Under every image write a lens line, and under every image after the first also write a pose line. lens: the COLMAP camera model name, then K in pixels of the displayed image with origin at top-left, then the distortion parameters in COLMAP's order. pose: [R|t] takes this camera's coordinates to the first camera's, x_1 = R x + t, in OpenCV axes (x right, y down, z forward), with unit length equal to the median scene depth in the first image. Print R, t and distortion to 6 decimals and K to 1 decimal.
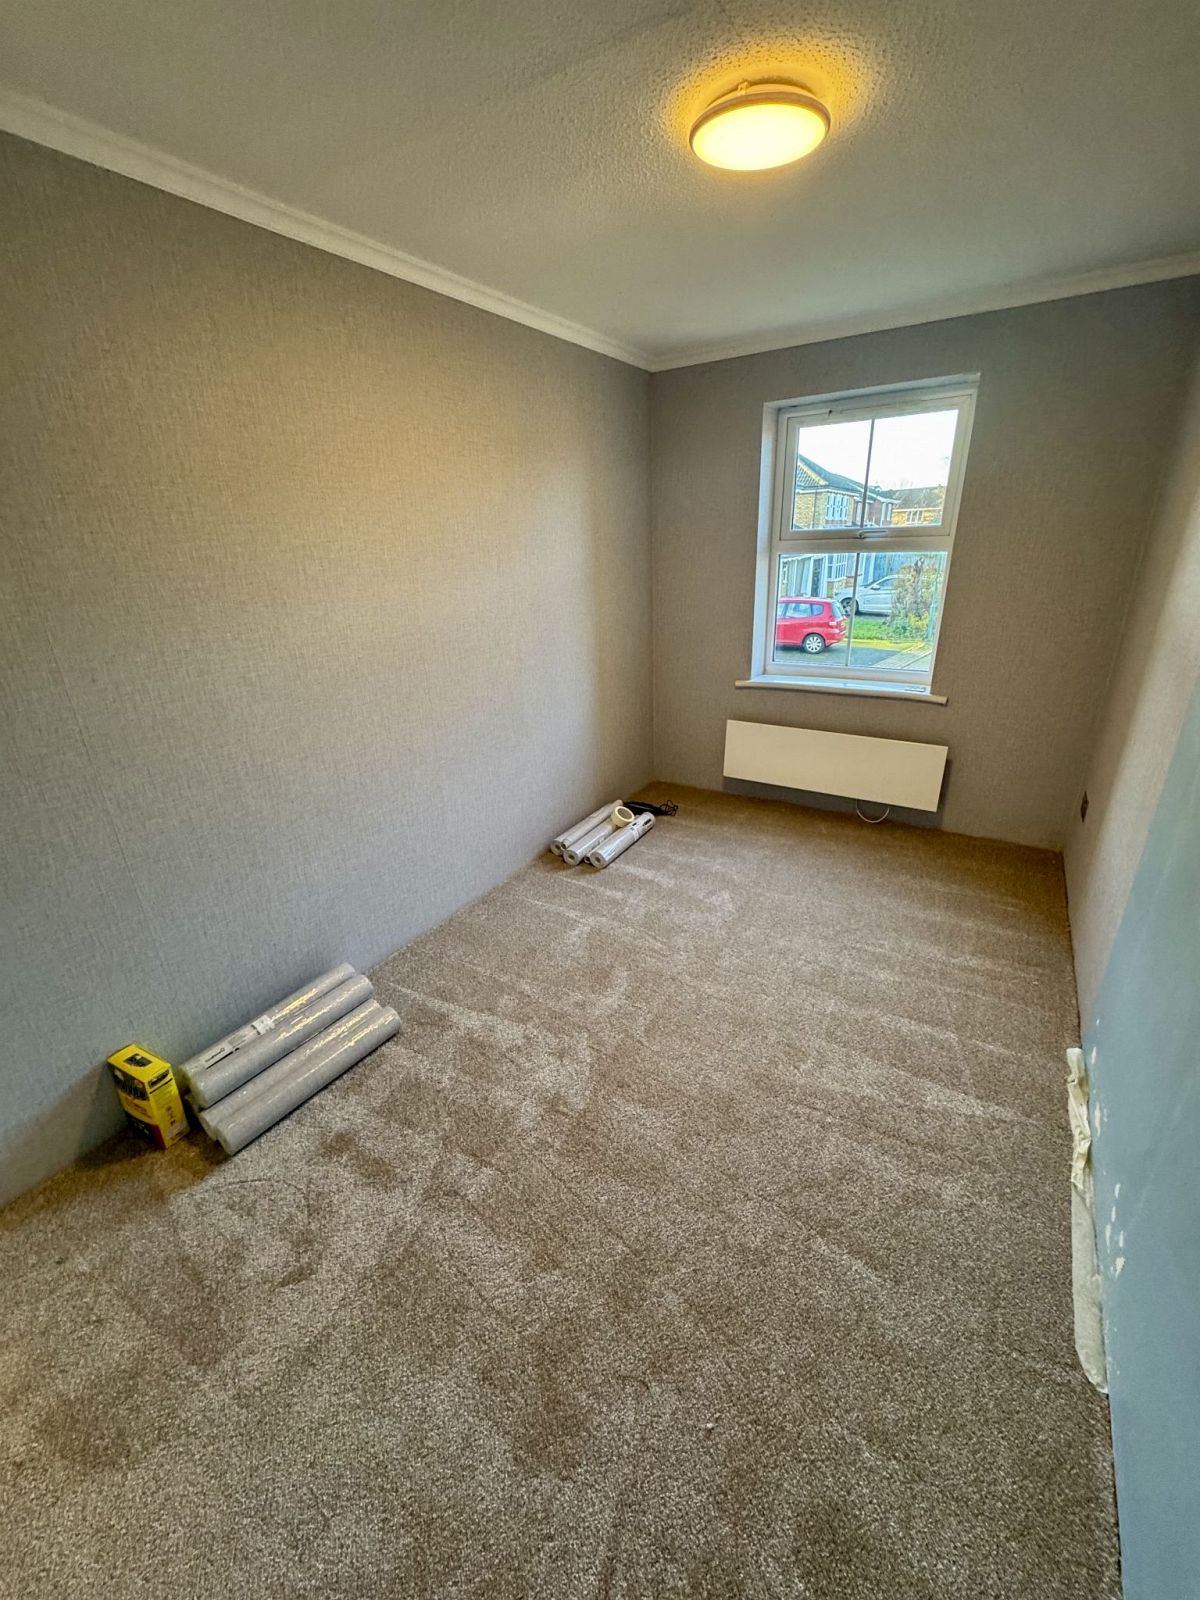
lens RADIAL K [[643.4, 0, 607.2], [0, 643.4, 803.9], [0, 0, 1]] dist [-0.012167, 0.001816]
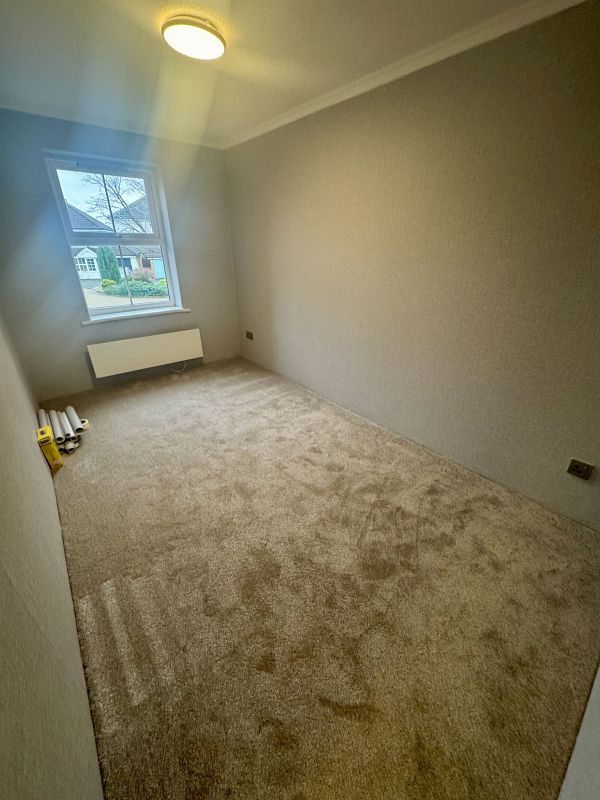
lens RADIAL K [[321.7, 0, 297.4], [0, 321.7, 406.4], [0, 0, 1]] dist [-0.012167, 0.001816]
pose [[0.321903, -0.396950, 0.859540, -0.502812], [0.343093, 0.895064, 0.284866, -0.042292], [-0.882420, 0.203202, 0.424315, 0.210940]]
